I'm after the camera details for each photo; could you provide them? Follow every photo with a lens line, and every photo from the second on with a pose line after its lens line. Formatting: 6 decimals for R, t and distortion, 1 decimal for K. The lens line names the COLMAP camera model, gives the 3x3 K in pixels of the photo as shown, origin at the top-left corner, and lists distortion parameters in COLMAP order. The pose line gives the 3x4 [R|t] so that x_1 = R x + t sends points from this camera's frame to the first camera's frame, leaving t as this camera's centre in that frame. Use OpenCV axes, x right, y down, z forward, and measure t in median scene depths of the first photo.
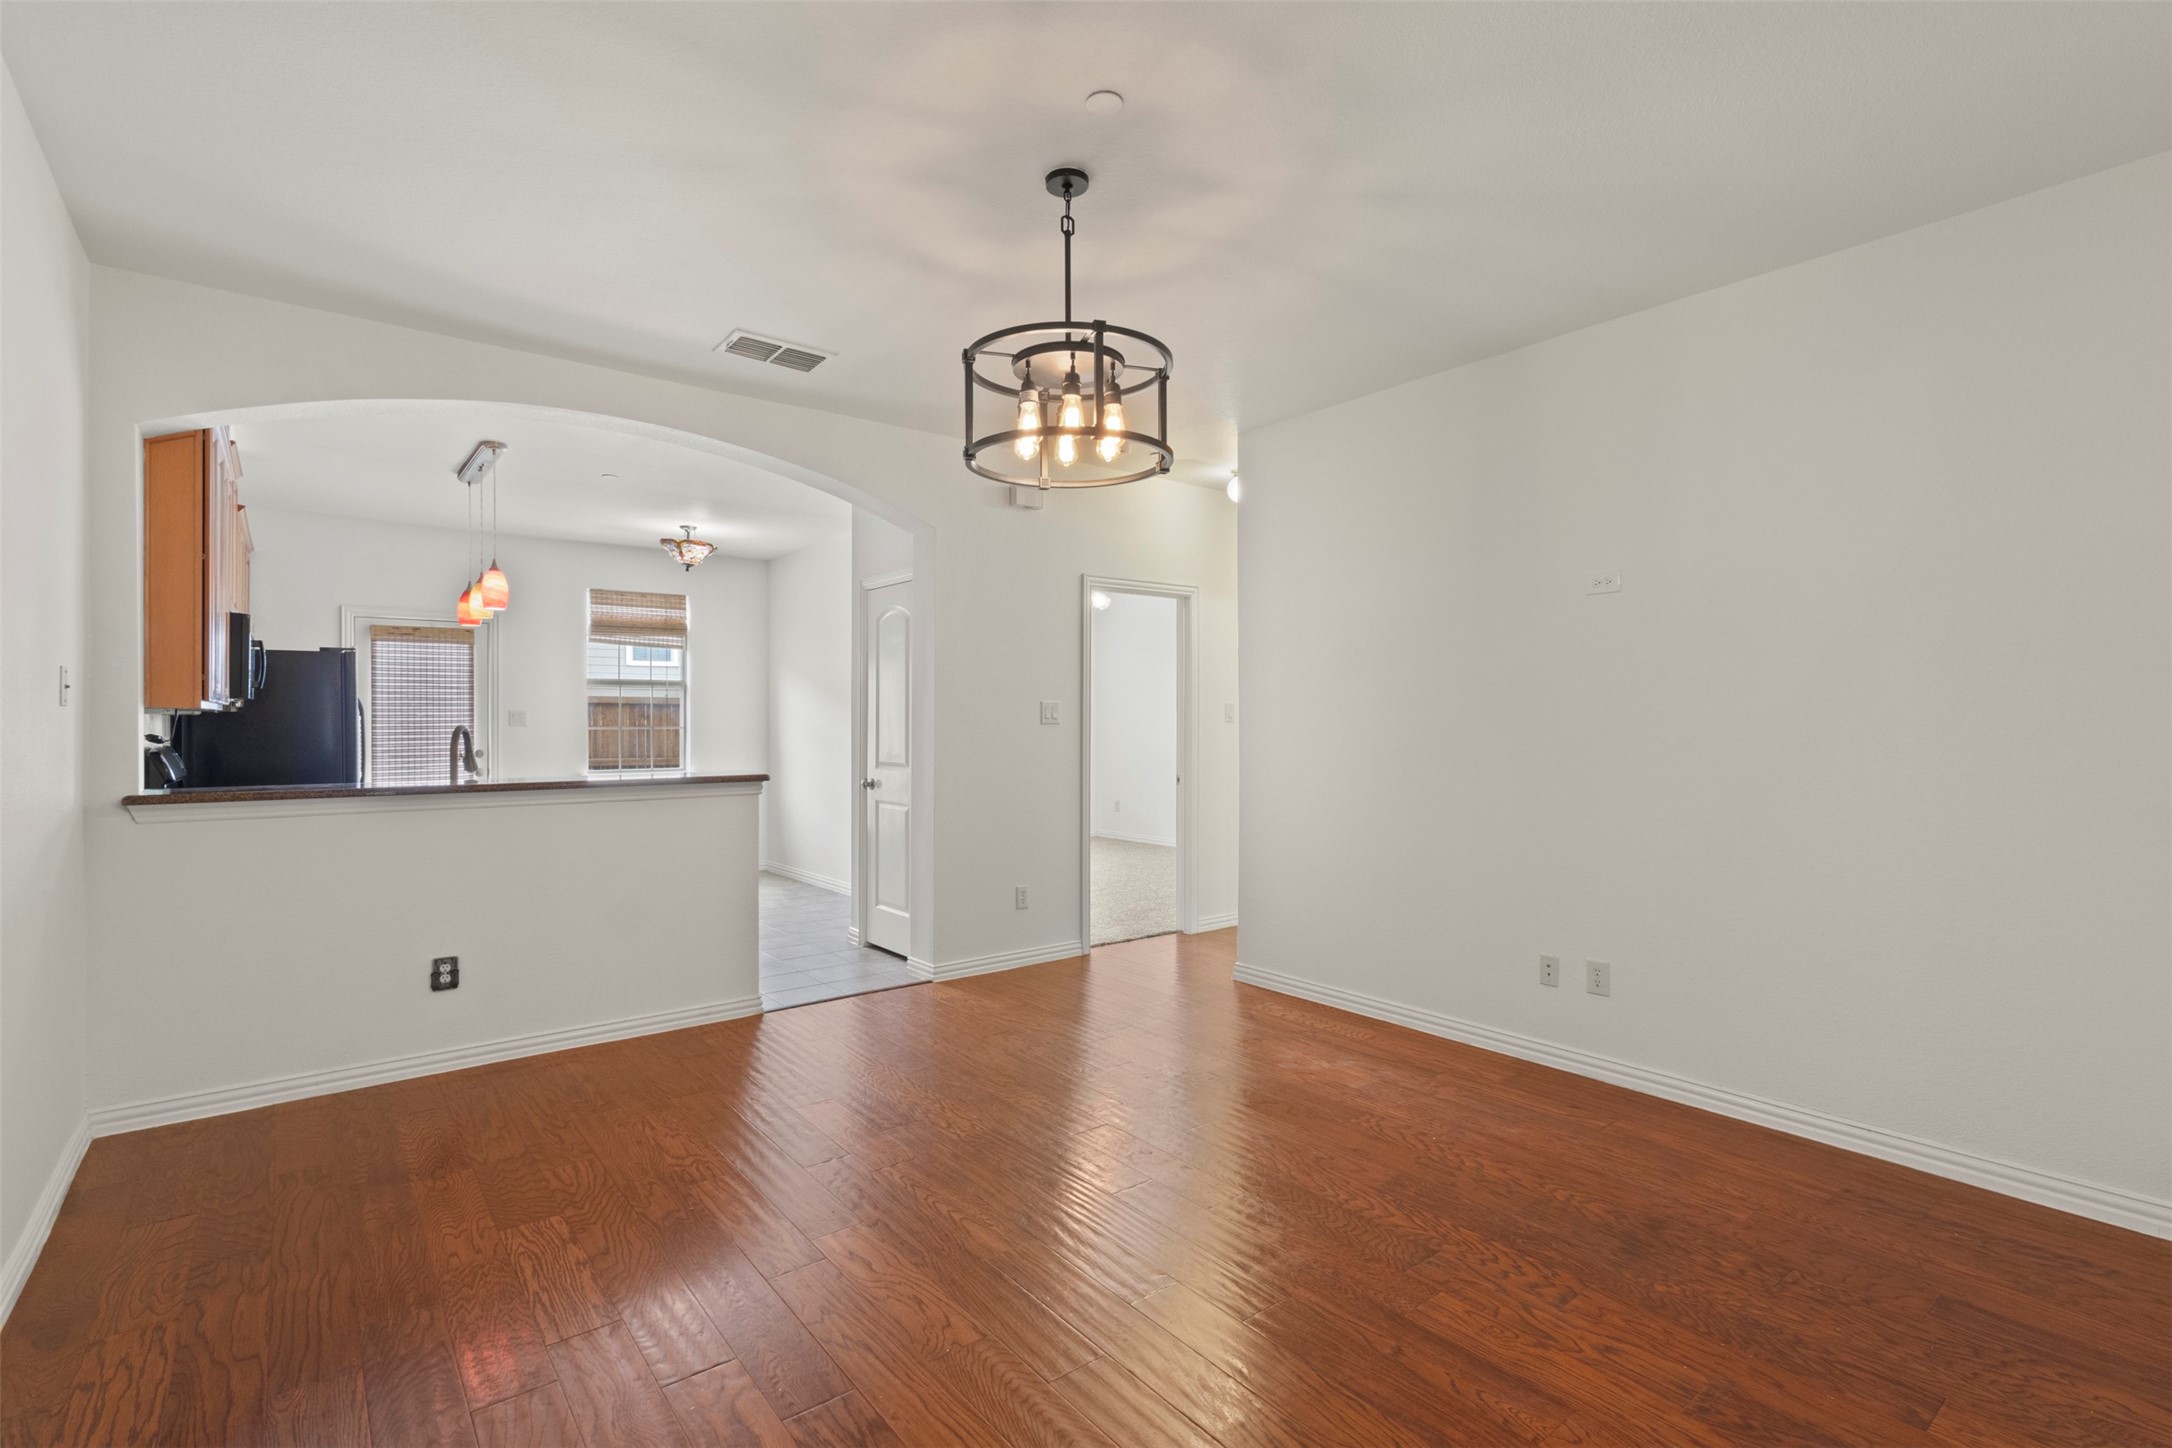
lens RADIAL K [[1004.8, 0, 1082.9], [0, 1004.8, 719.4], [0, 0, 1]] dist [0.007479, -0.000665]
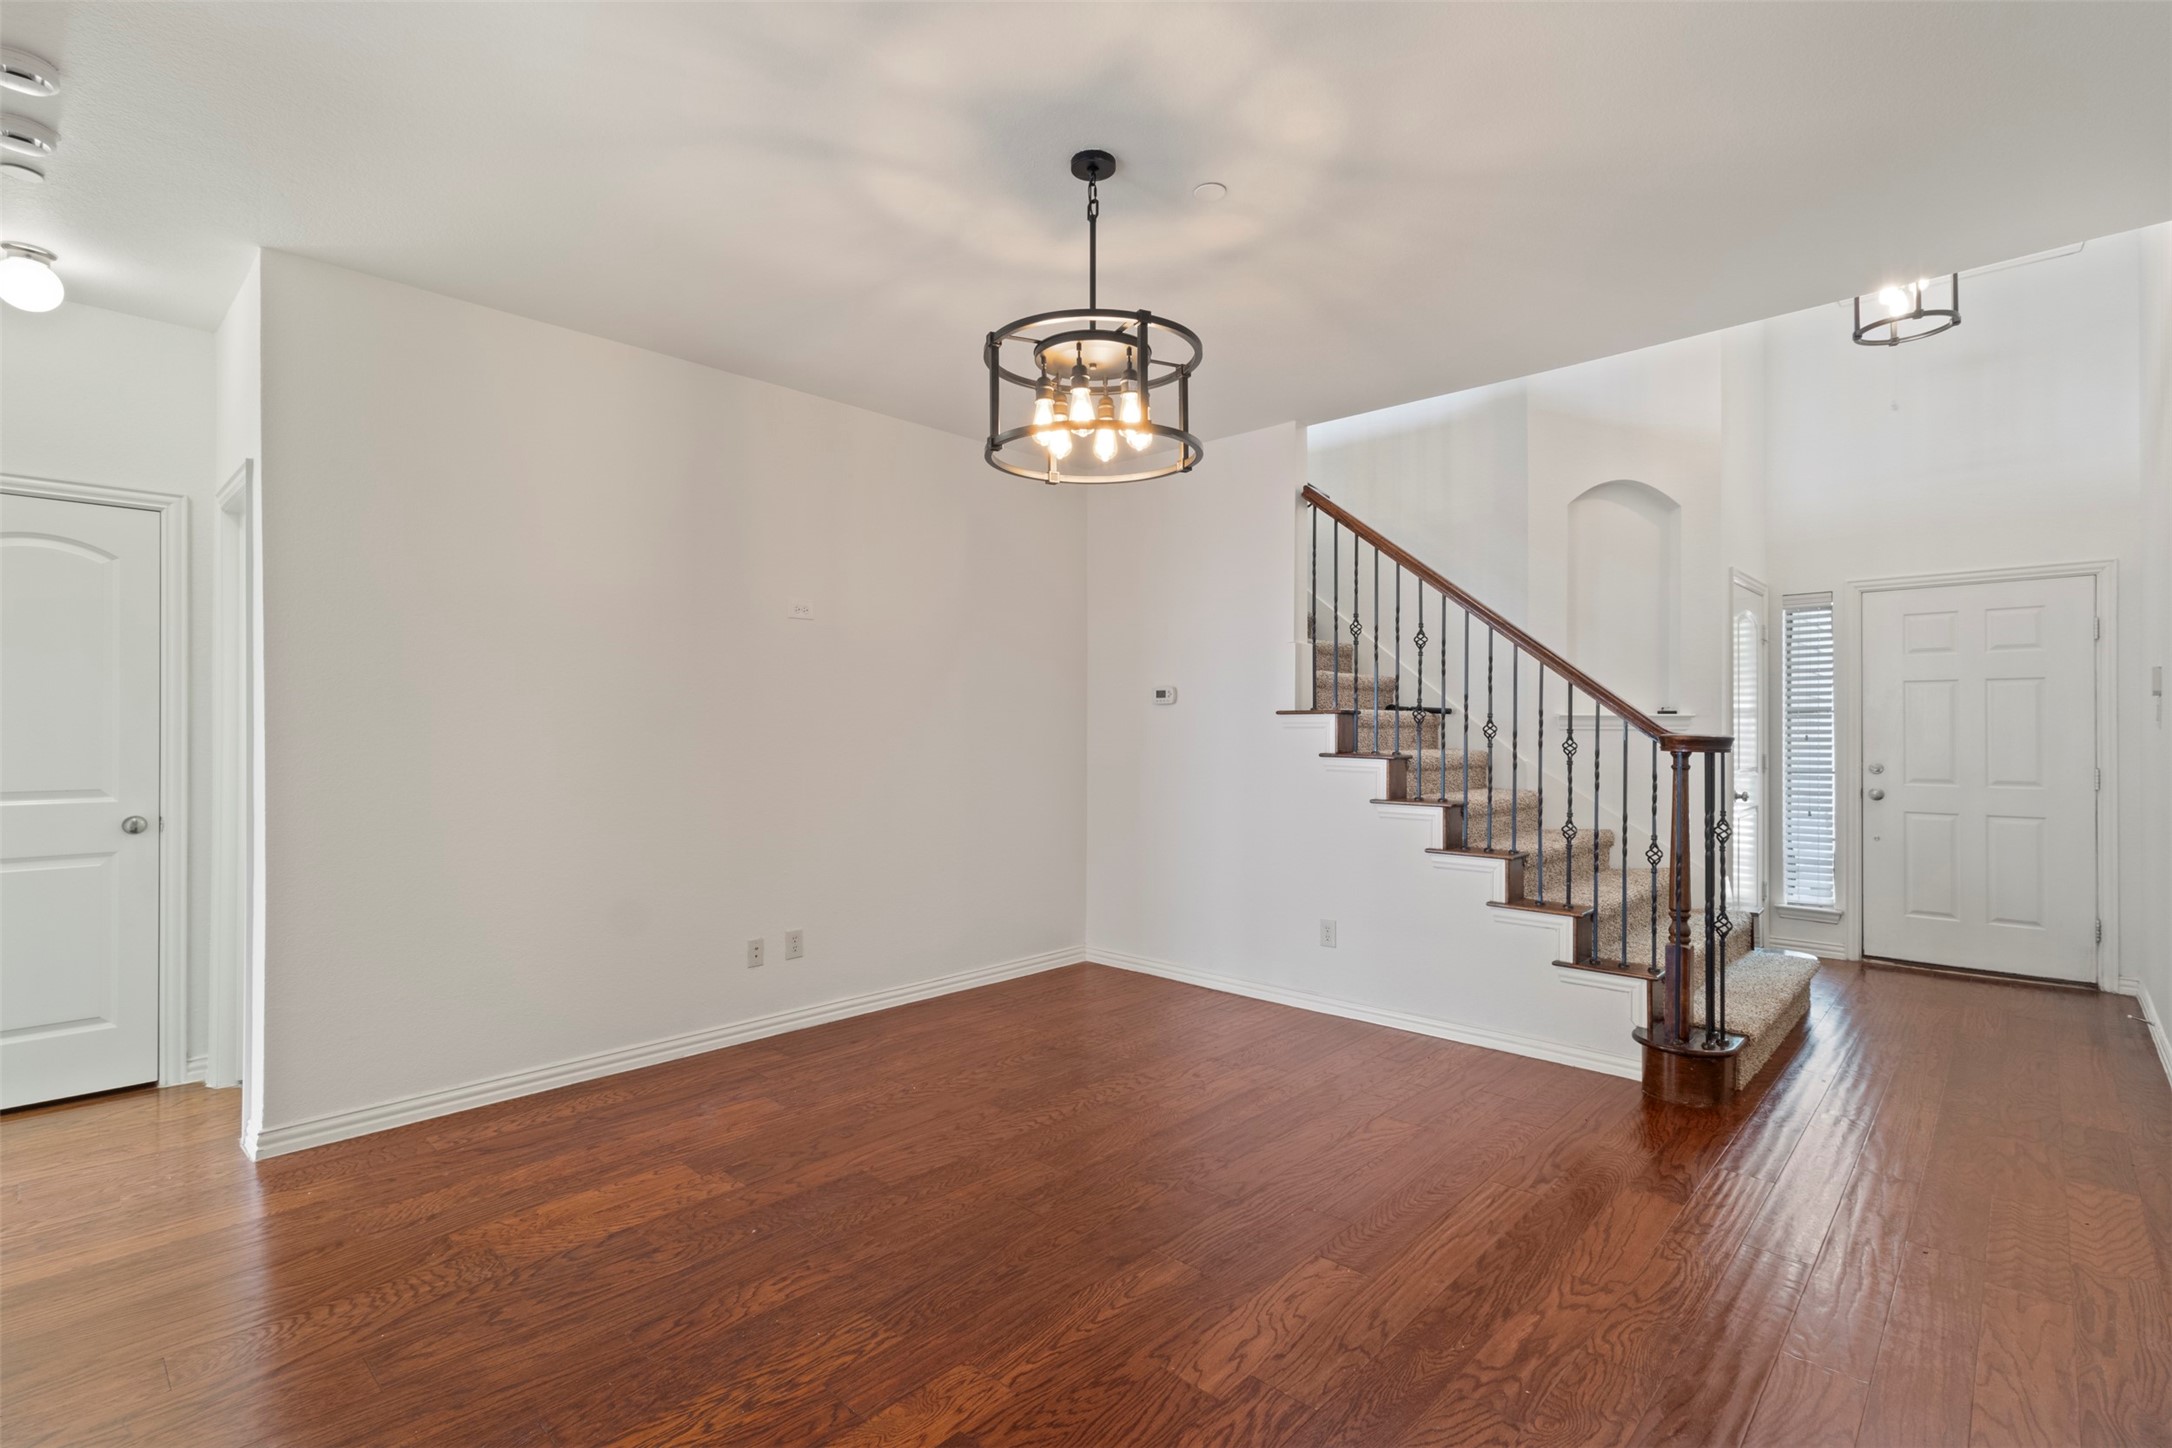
lens RADIAL K [[1004.8, 0, 1083.7], [0, 1004.8, 729.4], [0, 0, 1]] dist [0.007479, -0.000665]
pose [[-0.143238, -0.005301, 0.989674, -0.697459], [-0.004962, 0.999977, 0.004638, -0.001522], [-0.989676, -0.004247, -0.143261, 0.830096]]
